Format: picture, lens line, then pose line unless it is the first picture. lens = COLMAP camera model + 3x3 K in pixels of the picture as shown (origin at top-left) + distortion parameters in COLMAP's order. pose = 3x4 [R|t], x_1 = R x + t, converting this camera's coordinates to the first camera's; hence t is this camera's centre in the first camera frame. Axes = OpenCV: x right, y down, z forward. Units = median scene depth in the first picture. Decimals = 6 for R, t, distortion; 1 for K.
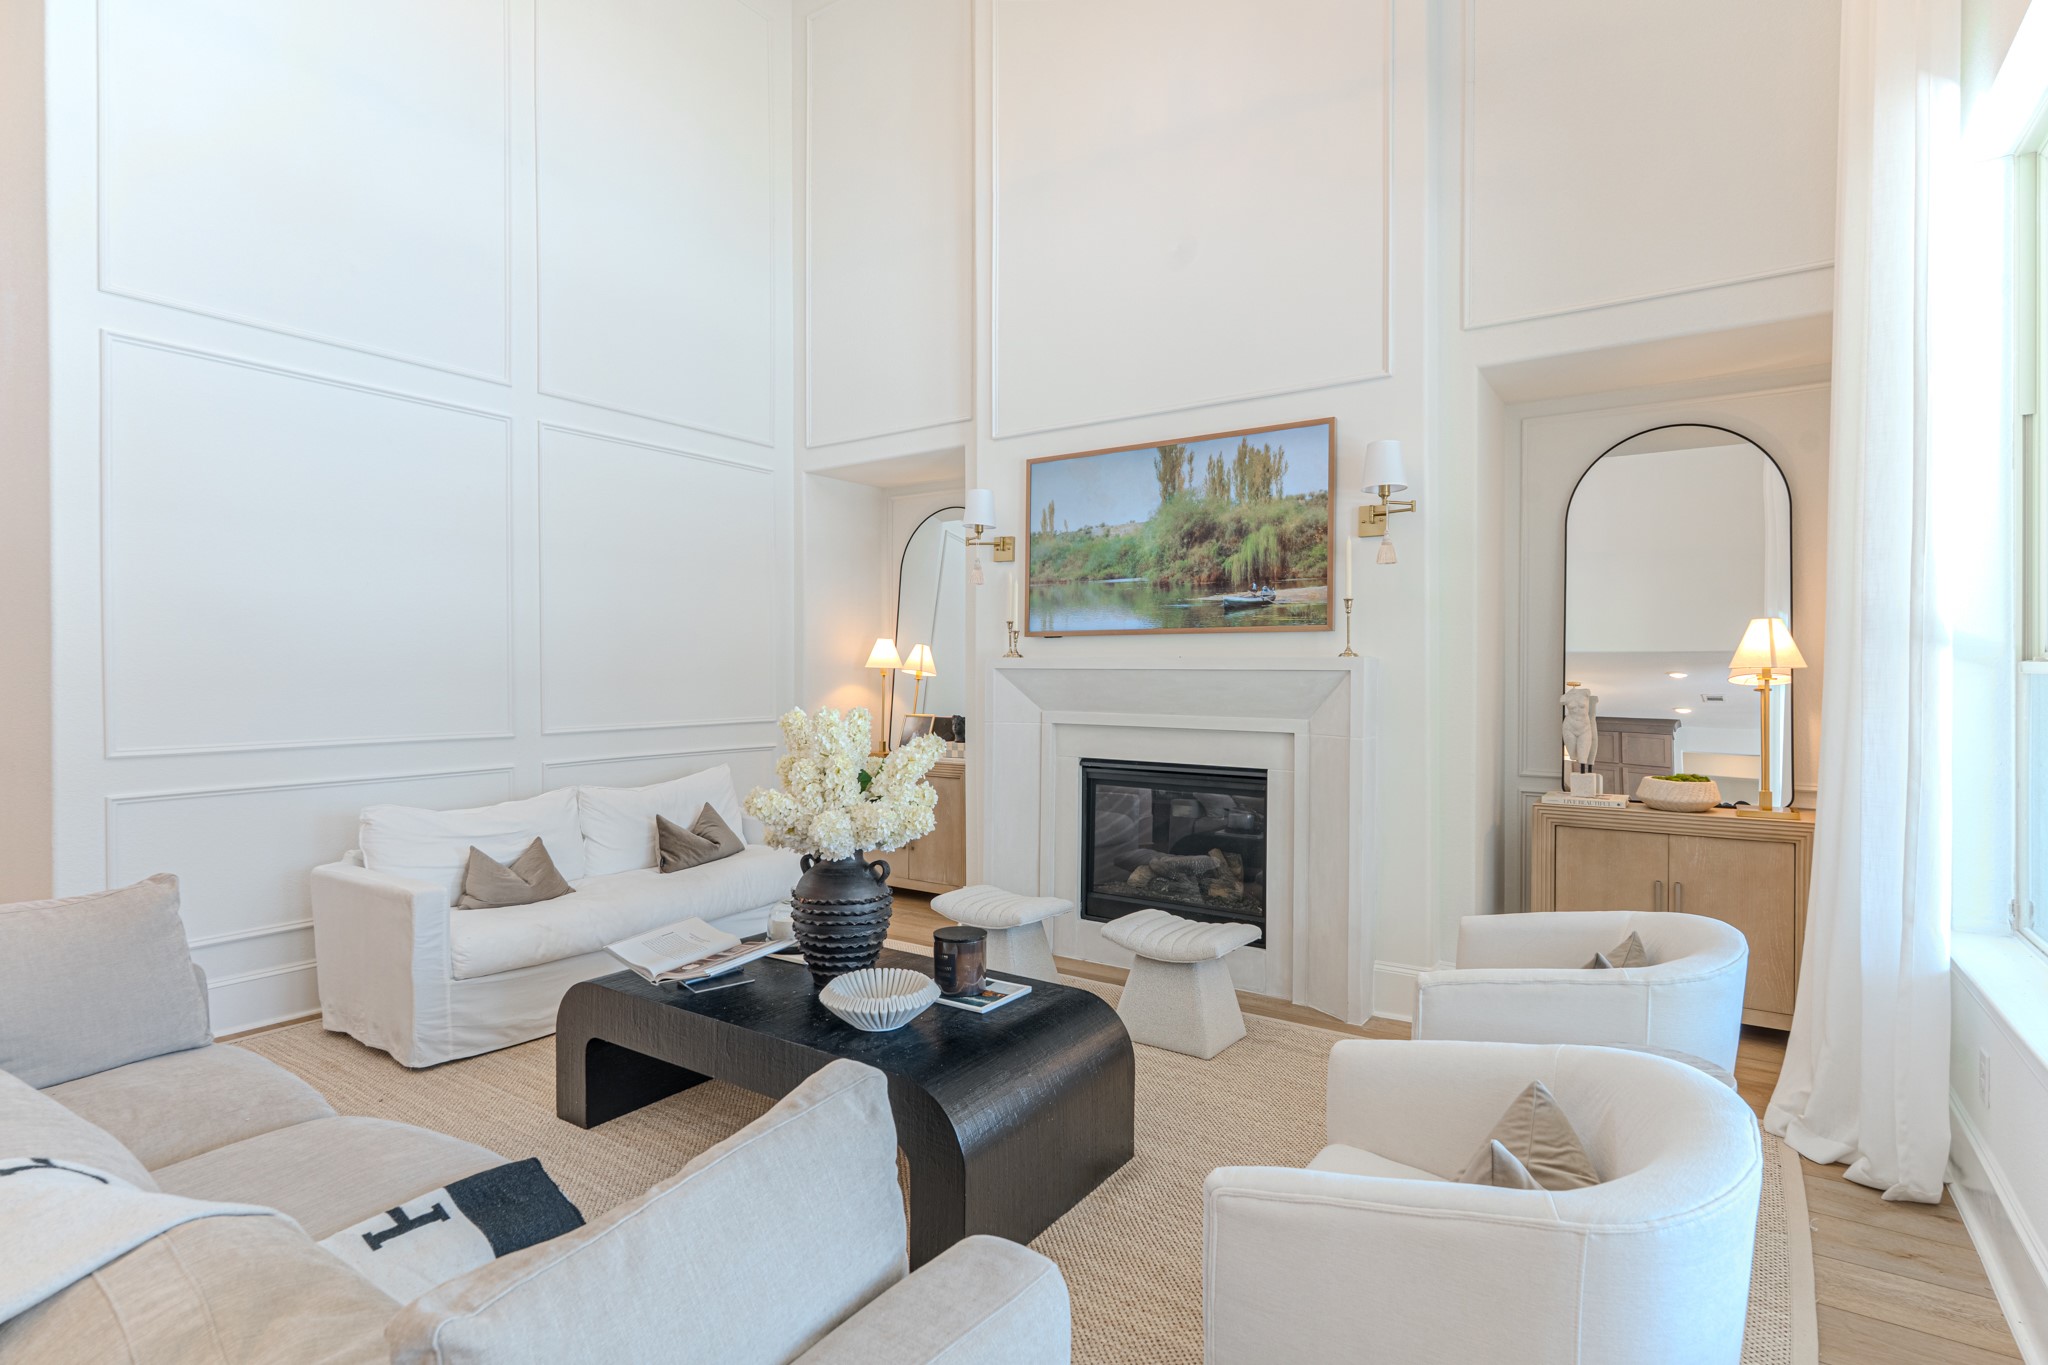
lens RADIAL K [[1014.1, 0, 1018.0], [0, 1014.1, 666.3], [0, 0, 1]] dist [-0.003479, 0.000379]
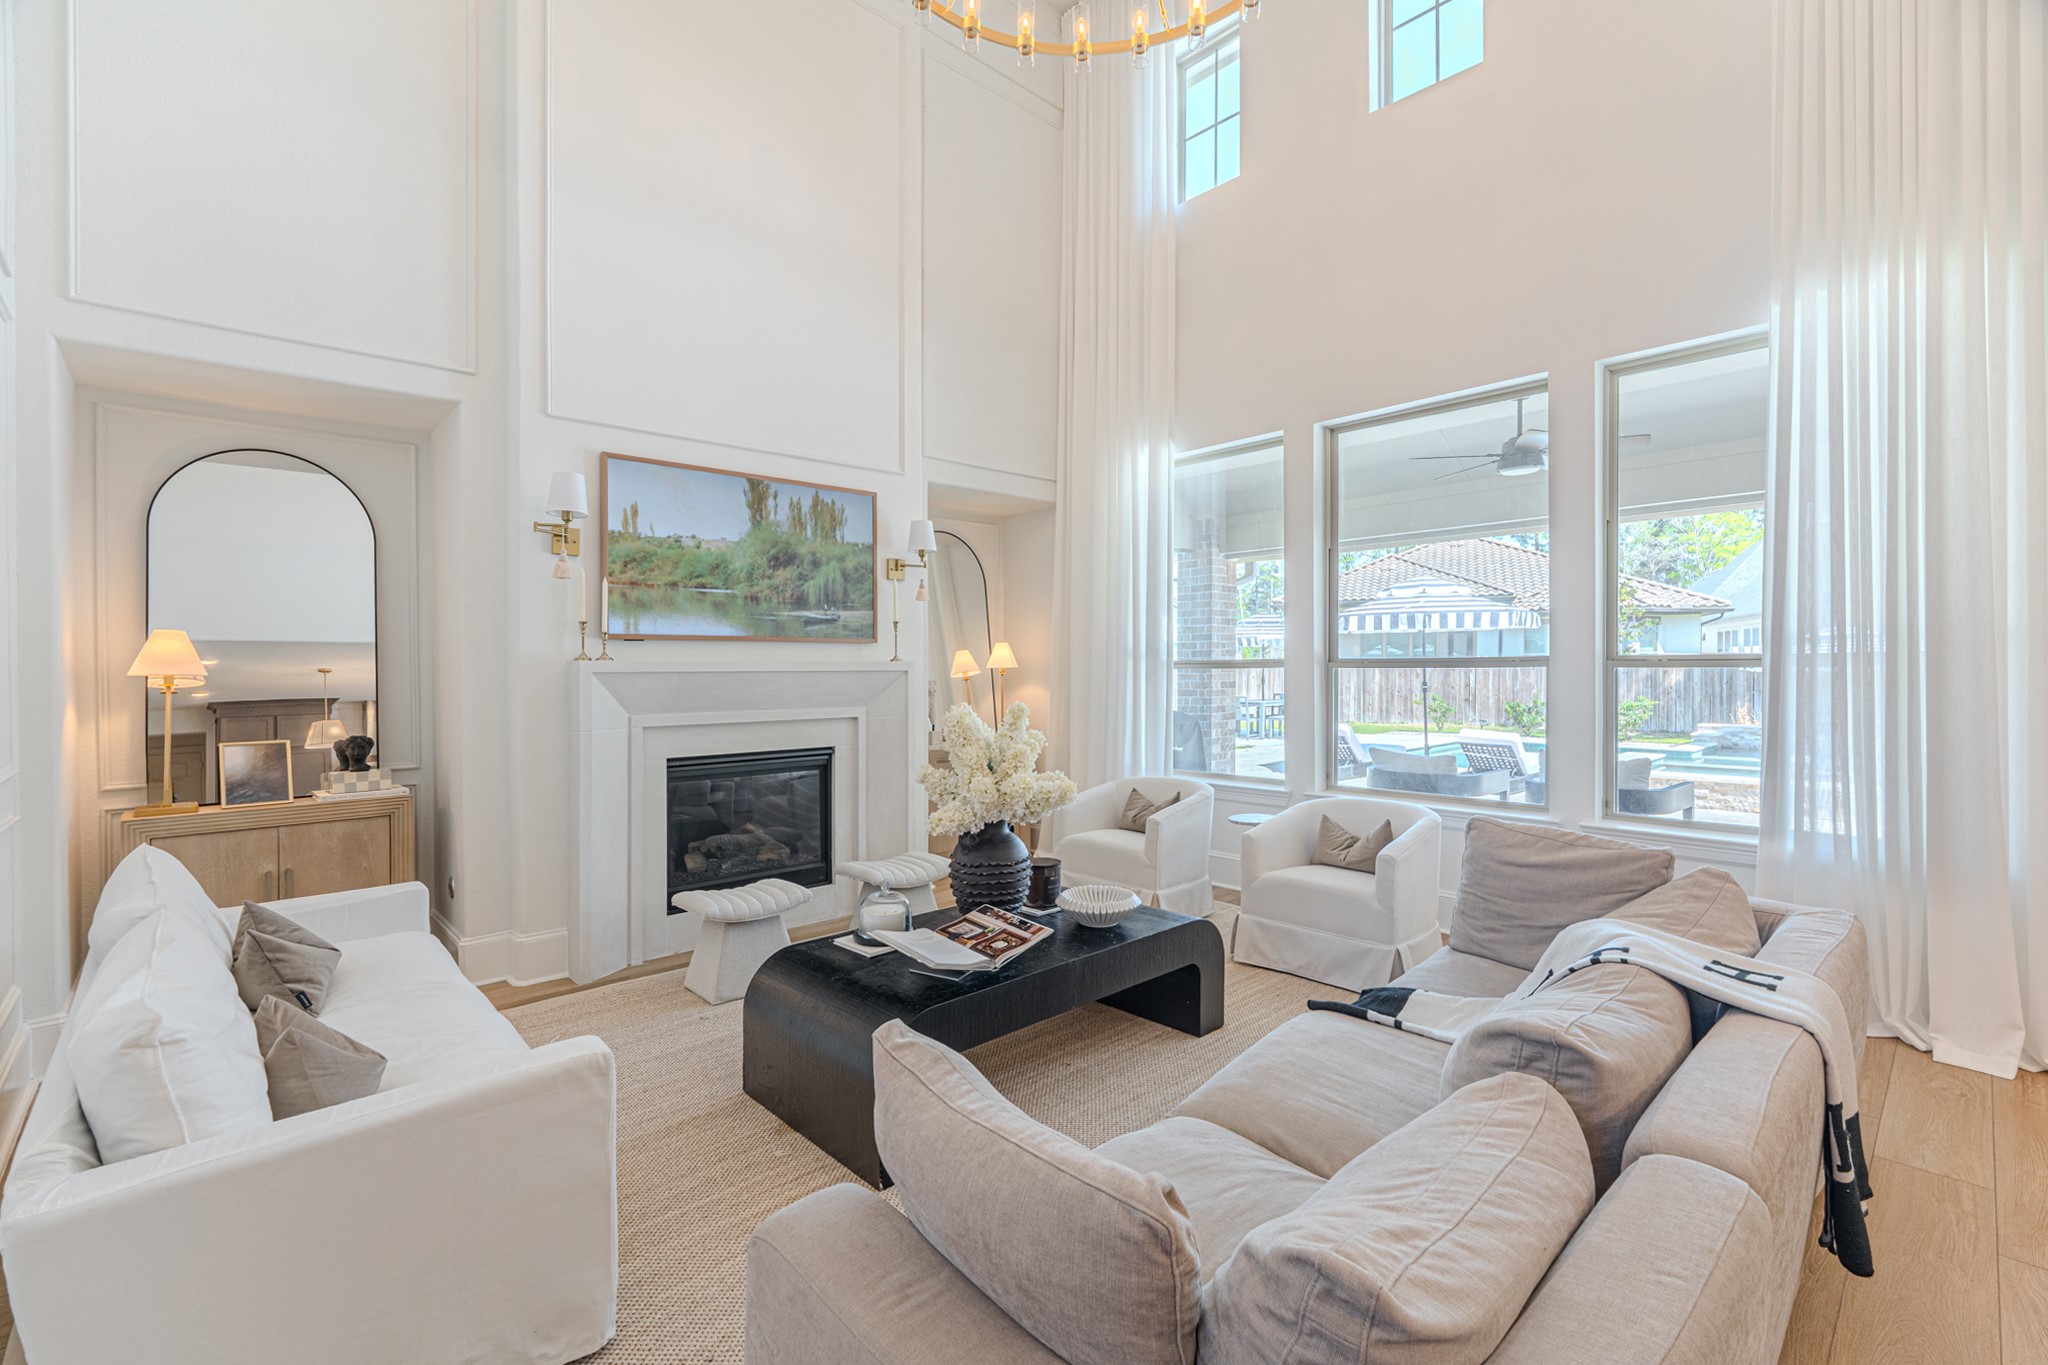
lens RADIAL K [[891.1, 0, 995.8], [0, 891.1, 654.6], [0, 0, 1]] dist [-0.001344, -0.001602]
pose [[0.243948, 0.011327, 0.969722, -0.807806], [0.004568, 0.999907, -0.012829, -0.002033], [-0.969778, 0.007559, 0.243873, 0.503956]]
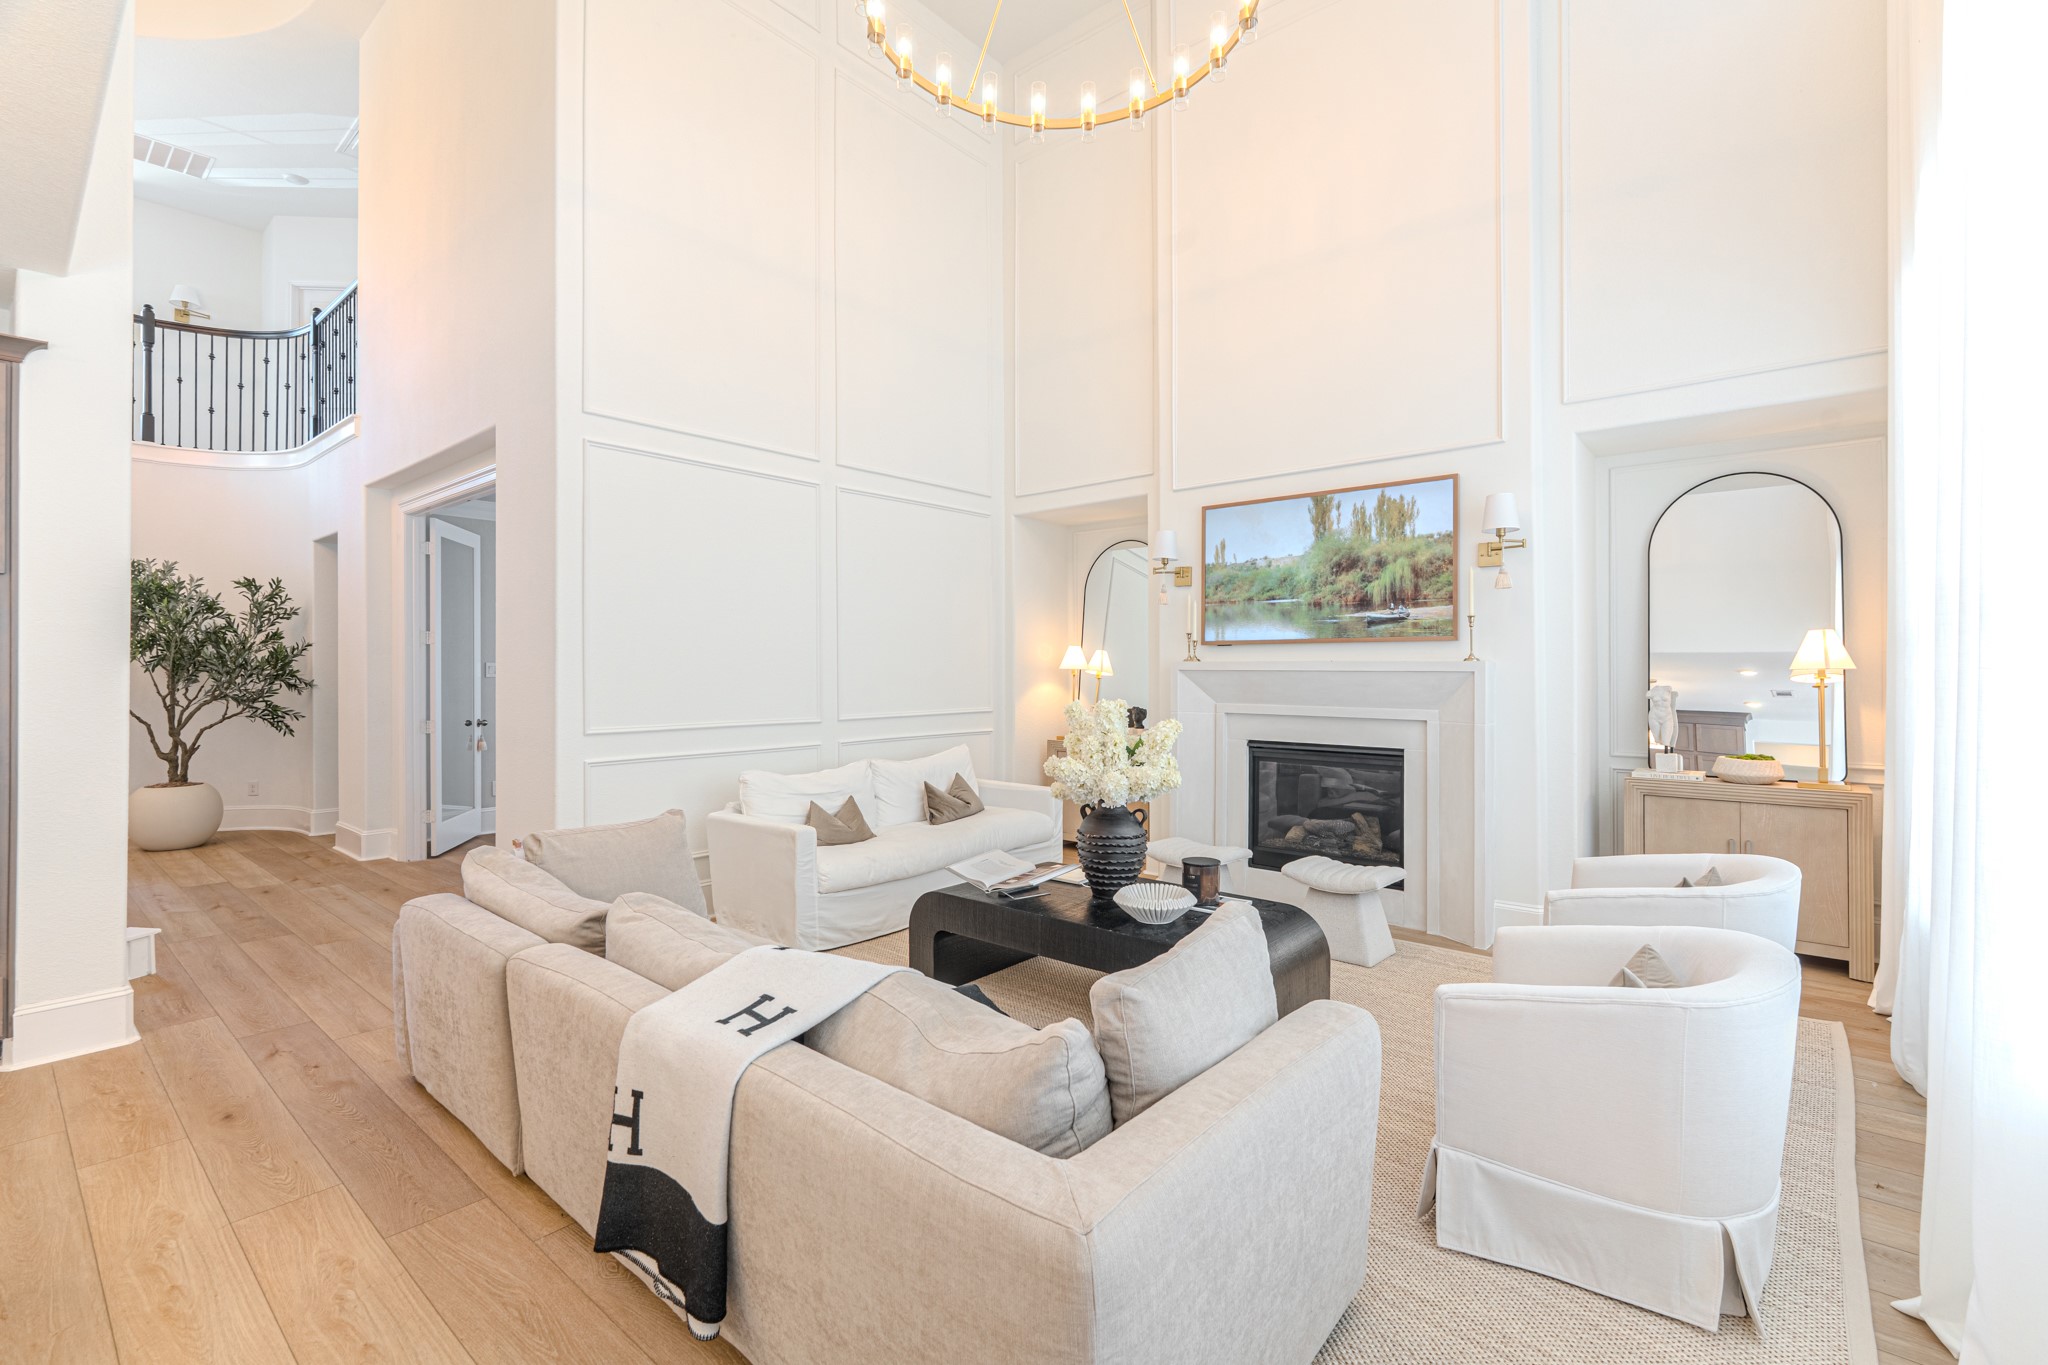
lens RADIAL K [[891.1, 0, 1045.8], [0, 891.1, 654.1], [0, 0, 1]] dist [-0.001344, -0.001602]
pose [[0.995770, -0.003412, -0.091816, -0.097174], [0.002260, 0.999917, -0.012648, -0.004525], [0.091851, 0.012387, 0.995696, -0.154645]]
